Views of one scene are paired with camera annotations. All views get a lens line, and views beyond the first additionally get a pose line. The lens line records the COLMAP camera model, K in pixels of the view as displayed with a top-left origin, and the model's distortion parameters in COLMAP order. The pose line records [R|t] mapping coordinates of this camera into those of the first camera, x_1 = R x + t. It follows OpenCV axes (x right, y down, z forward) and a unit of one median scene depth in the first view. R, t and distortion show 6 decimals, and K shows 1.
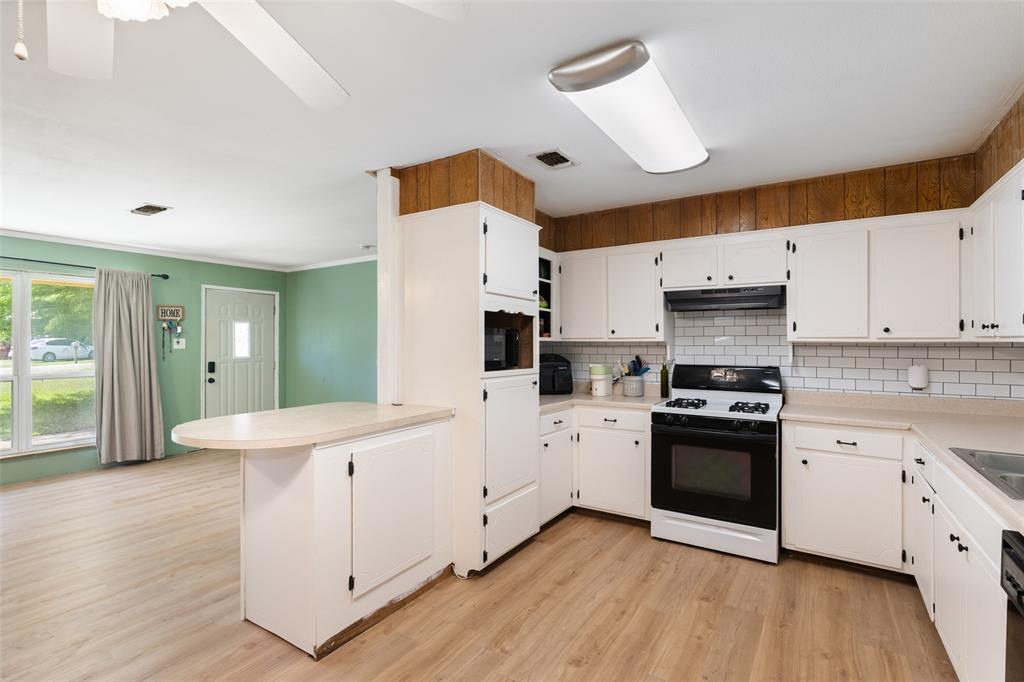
lens RADIAL K [[476.8, 0, 512.0], [0, 476.8, 341.0], [0, 0, 1]] dist [-0.000490, 0.000891]
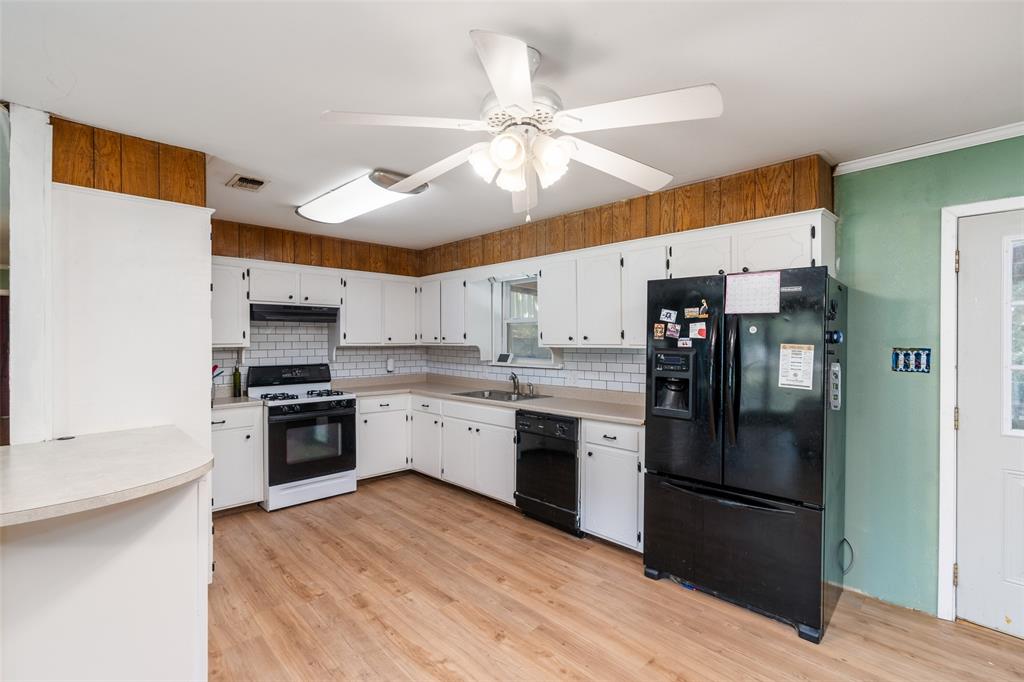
lens RADIAL K [[476.8, 0, 512.0], [0, 476.8, 341.0], [0, 0, 1]] dist [-0.000490, 0.000891]
pose [[0.231517, -0.003825, 0.972823, -0.752824], [0.003593, 0.999989, 0.003076, -0.016987], [-0.972824, 0.002783, 0.231528, 0.139953]]
